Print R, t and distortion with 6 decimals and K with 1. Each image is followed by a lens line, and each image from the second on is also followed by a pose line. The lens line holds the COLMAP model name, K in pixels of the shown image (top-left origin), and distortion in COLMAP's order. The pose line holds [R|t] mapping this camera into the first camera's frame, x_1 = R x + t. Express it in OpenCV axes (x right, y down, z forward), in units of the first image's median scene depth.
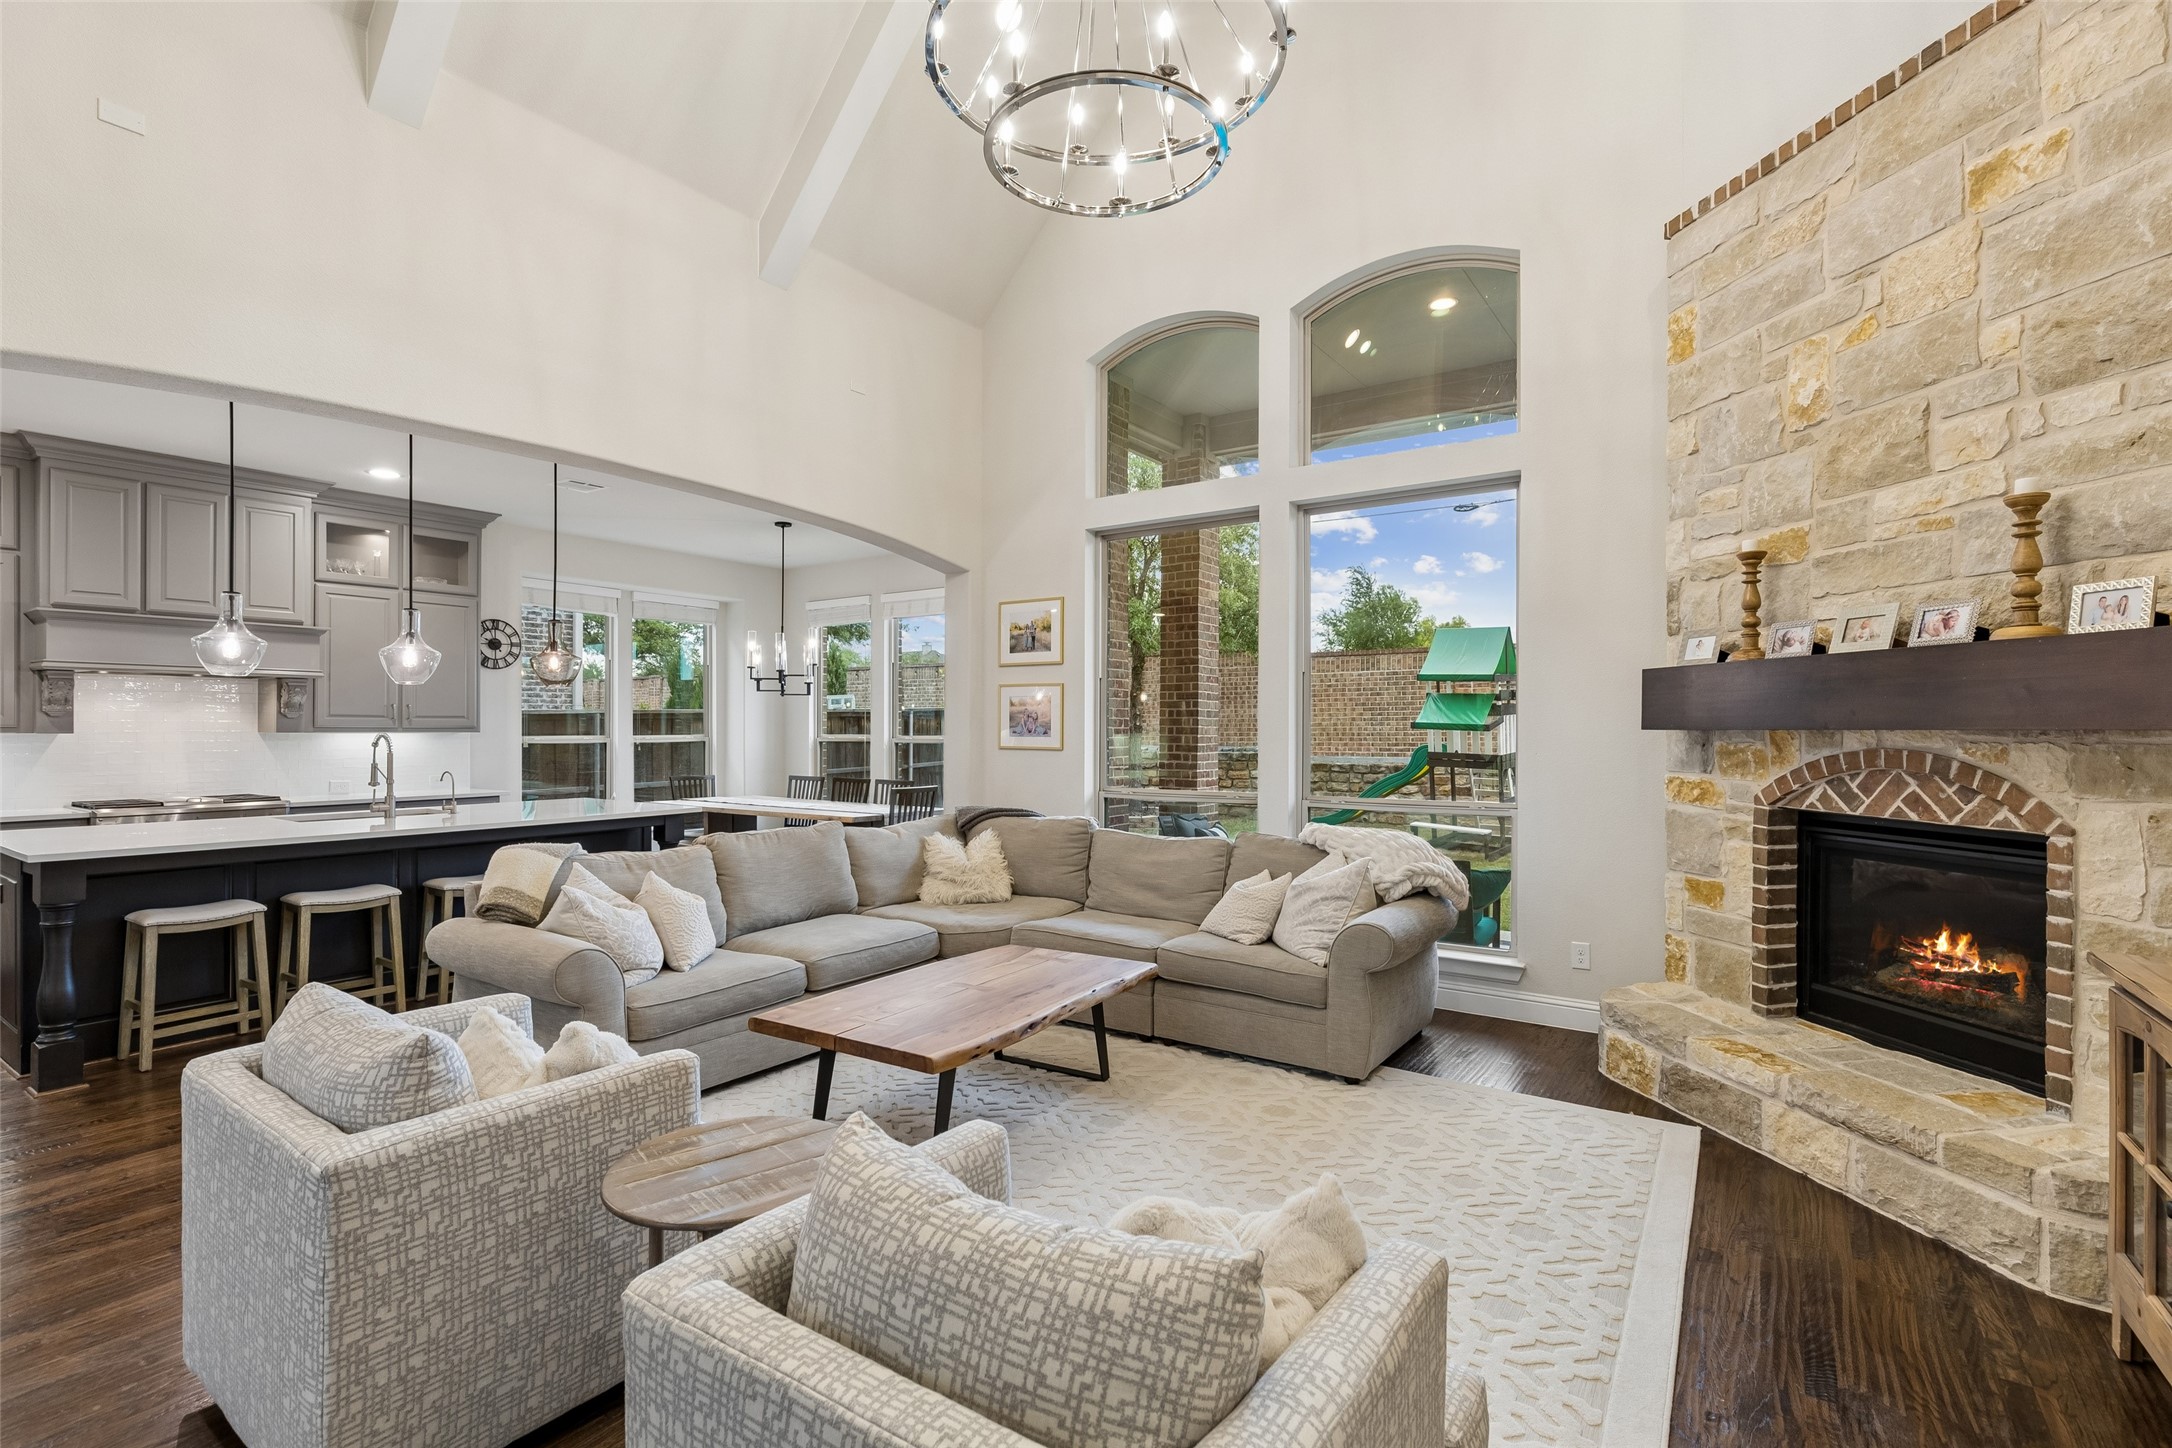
lens RADIAL K [[1008.3, 0, 1086.5], [0, 1008.3, 724.7], [0, 0, 1]] dist [-0.001804, 0.001534]
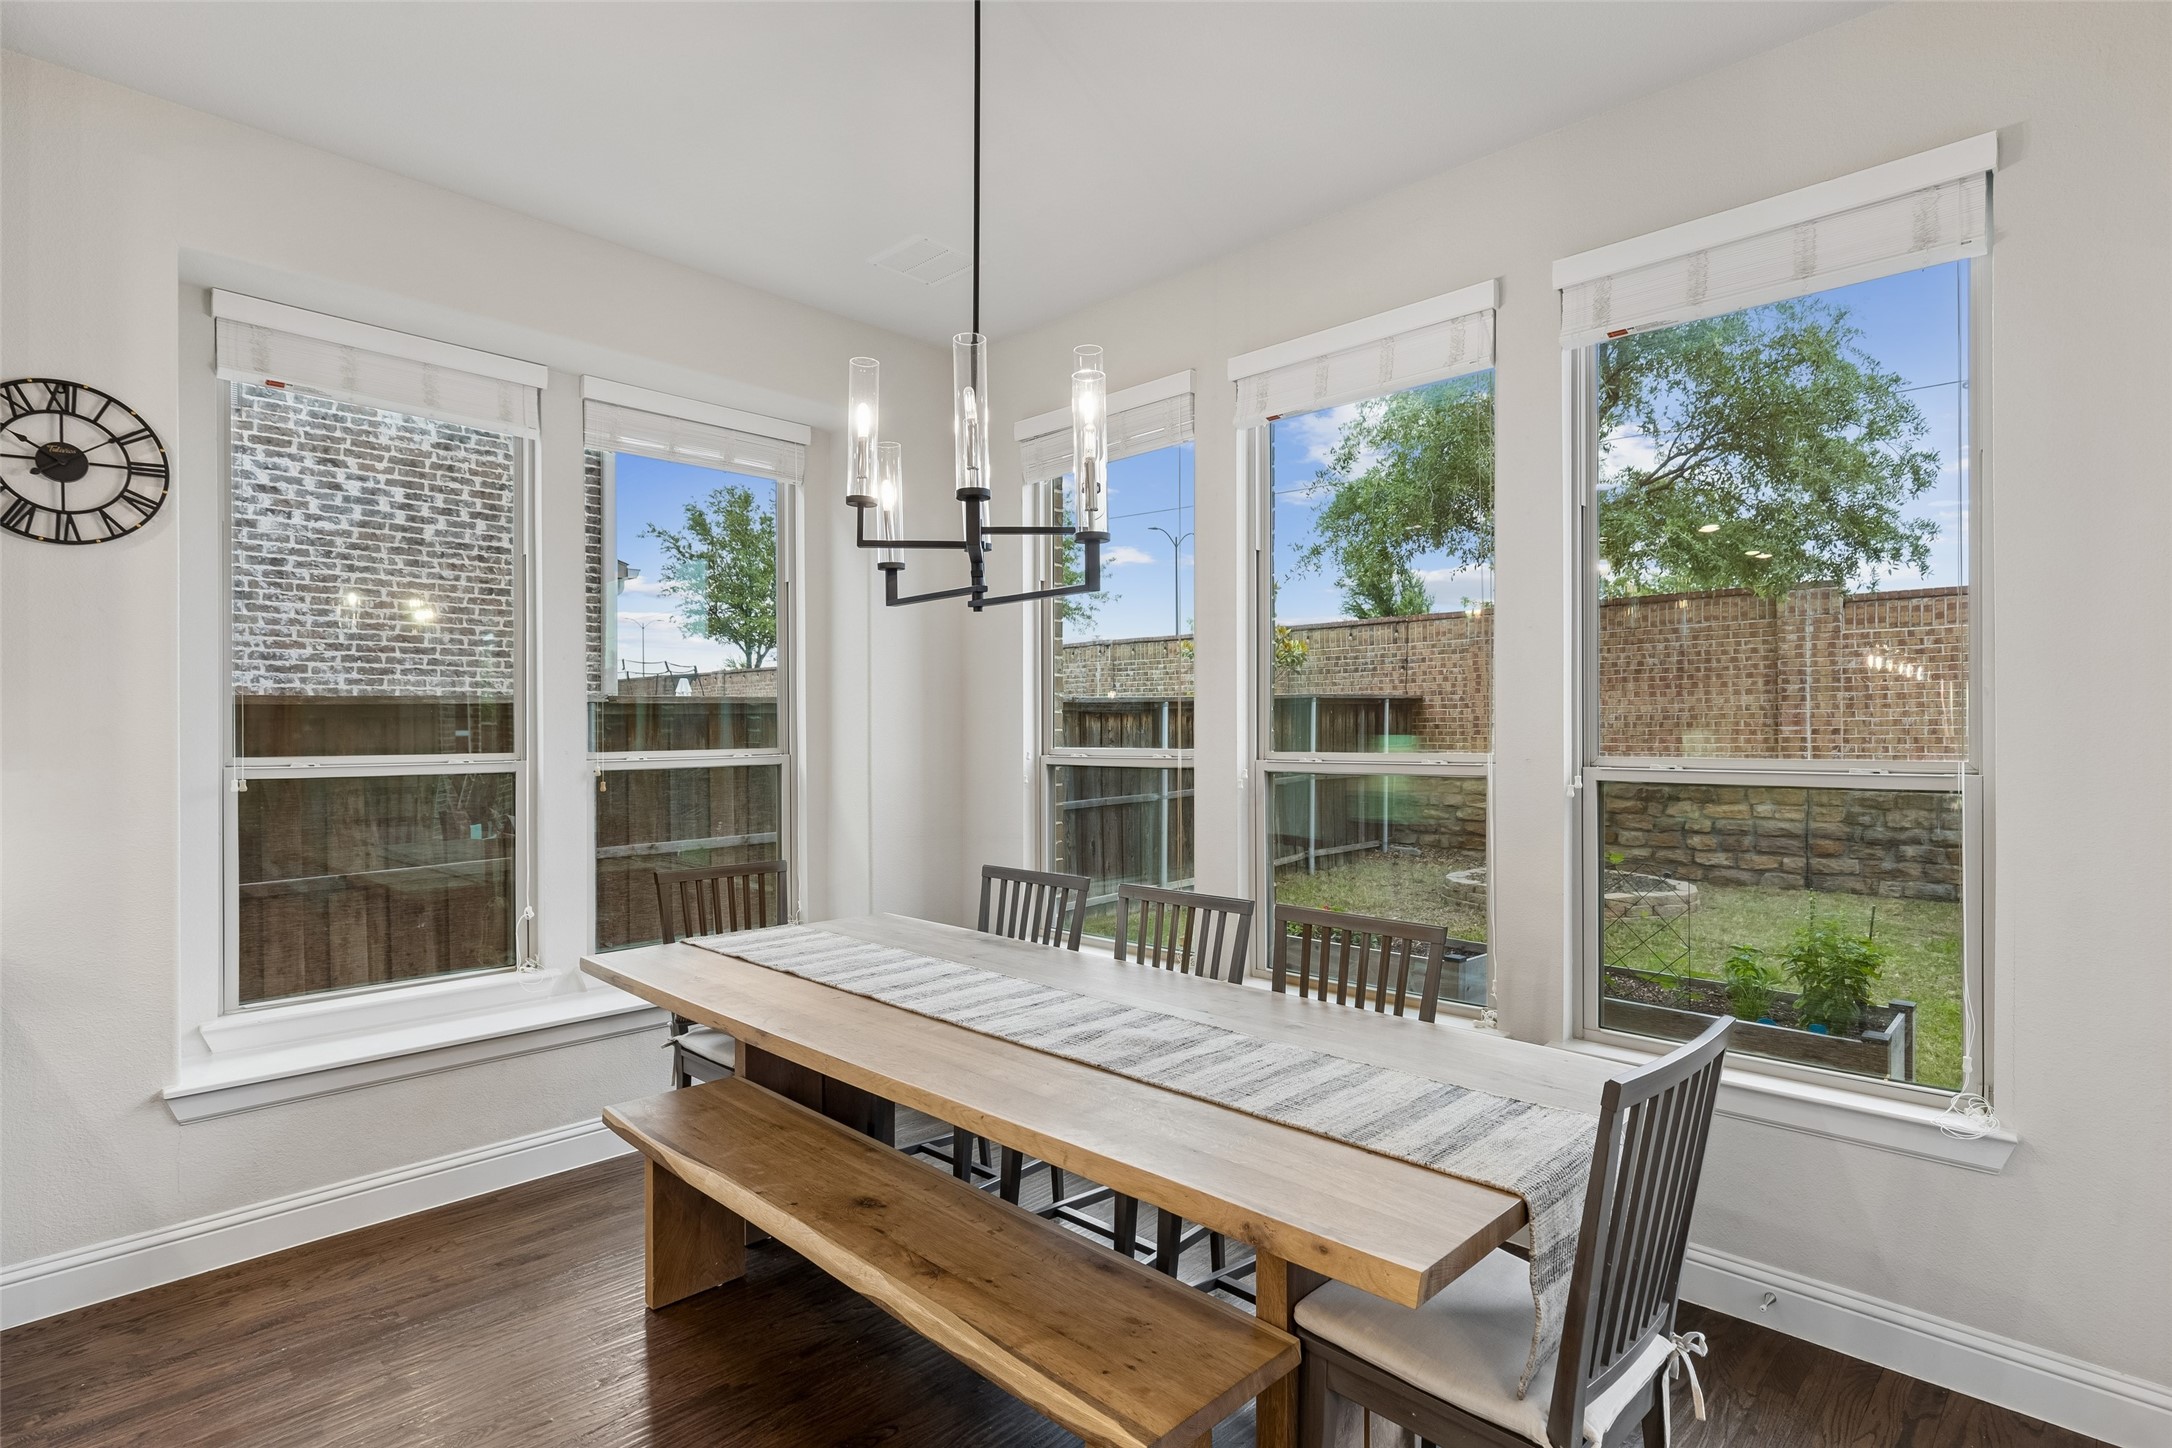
lens RADIAL K [[1076.2, 0, 1078.4], [0, 1076.2, 735.4], [0, 0, 1]] dist [-0.004225, 0.000407]
pose [[0.986617, -0.002380, -0.163036, -0.455401], [0.003627, 0.999966, 0.007355, 0.003790], [0.163013, -0.007848, 0.986593, 1.441941]]
